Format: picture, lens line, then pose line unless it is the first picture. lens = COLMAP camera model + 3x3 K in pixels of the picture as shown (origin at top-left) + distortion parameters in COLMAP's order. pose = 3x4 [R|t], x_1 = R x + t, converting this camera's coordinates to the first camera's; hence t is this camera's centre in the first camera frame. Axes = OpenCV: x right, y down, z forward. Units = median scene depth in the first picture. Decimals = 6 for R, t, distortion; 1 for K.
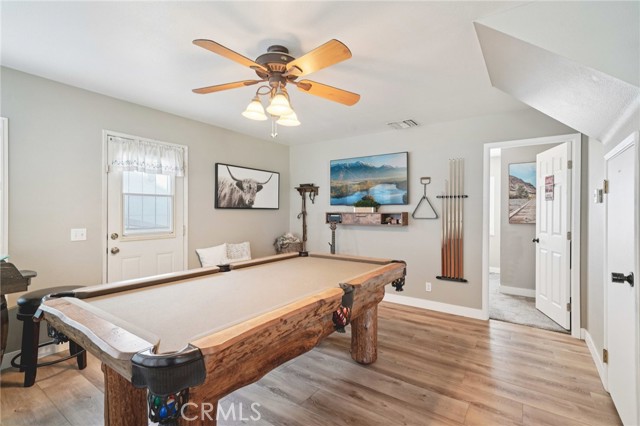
lens RADIAL K [[297.2, 0, 317.2], [0, 297.2, 210.7], [0, 0, 1]] dist [-0.001220, 0.000221]
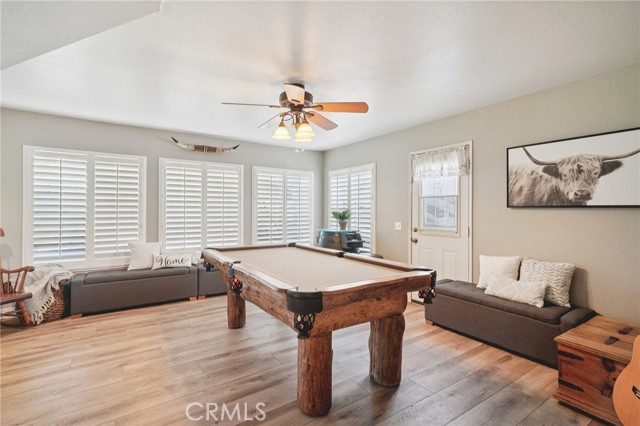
lens RADIAL K [[297.2, 0, 319.9], [0, 297.2, 213.6], [0, 0, 1]] dist [-0.001220, 0.000221]
pose [[-0.350855, 0.000464, -0.936430, 0.537259], [-0.009216, 0.999950, 0.003949, 0.008772], [0.936385, 0.010016, -0.350833, 0.803008]]
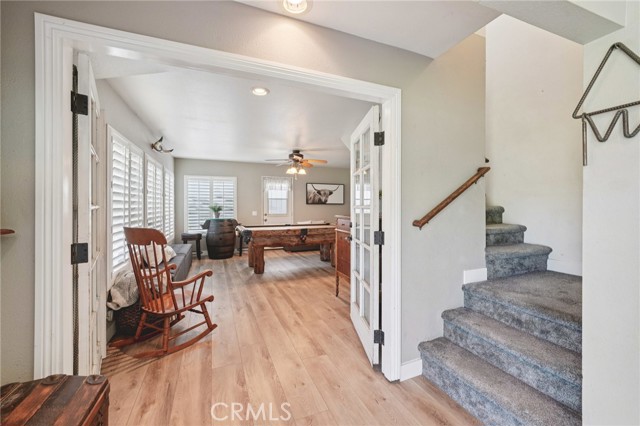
lens RADIAL K [[258.3, 0, 319.2], [0, 258.3, 206.7], [0, 0, 1]] dist [-0.004574, 0.001519]
pose [[0.840527, -0.002126, -0.541765, 0.753636], [0.004564, 0.999985, 0.003156, 0.007007], [0.541750, -0.005126, 0.840524, -0.535739]]
